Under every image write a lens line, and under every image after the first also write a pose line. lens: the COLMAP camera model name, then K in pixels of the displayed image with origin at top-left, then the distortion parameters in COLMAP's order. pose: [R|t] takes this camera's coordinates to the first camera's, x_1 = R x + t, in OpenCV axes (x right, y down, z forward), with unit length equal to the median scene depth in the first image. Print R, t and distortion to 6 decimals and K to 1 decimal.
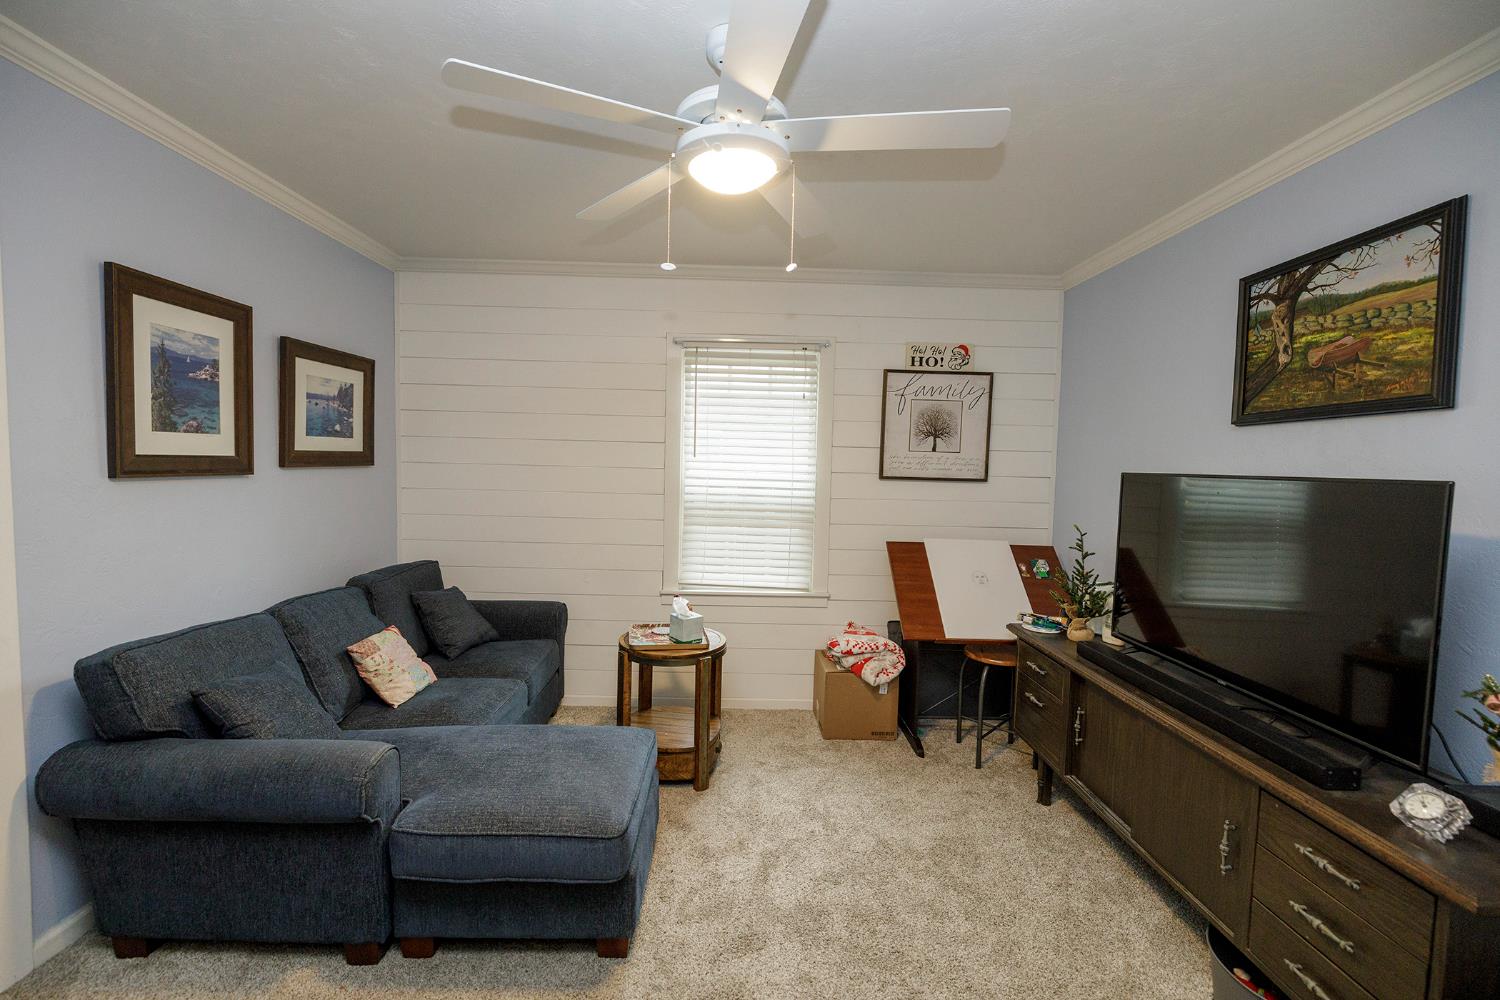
lens RADIAL K [[626.5, 0, 739.4], [0, 626.5, 493.5], [0, 0, 1]] dist [-0.000270, -0.000111]
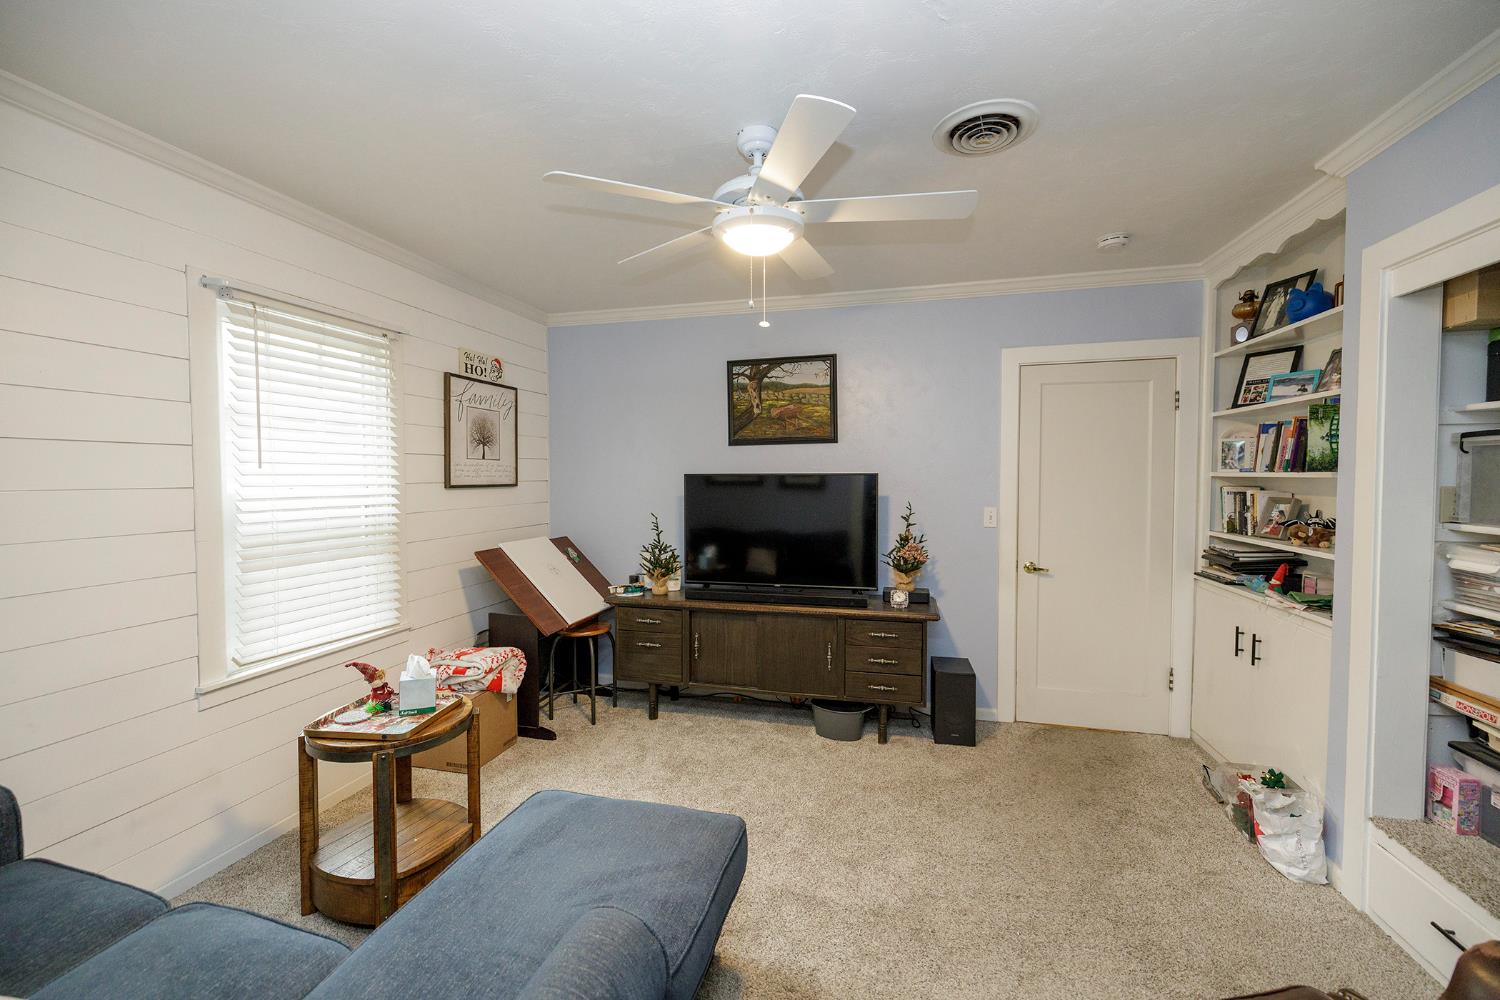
lens RADIAL K [[626.5, 0, 739.4], [0, 626.5, 493.5], [0, 0, 1]] dist [-0.000270, -0.000111]
pose [[0.269224, -0.053792, 0.961574, -0.639974], [0.058669, 0.997501, 0.039376, -0.030585], [-0.961289, 0.045814, 0.271707, 0.369347]]
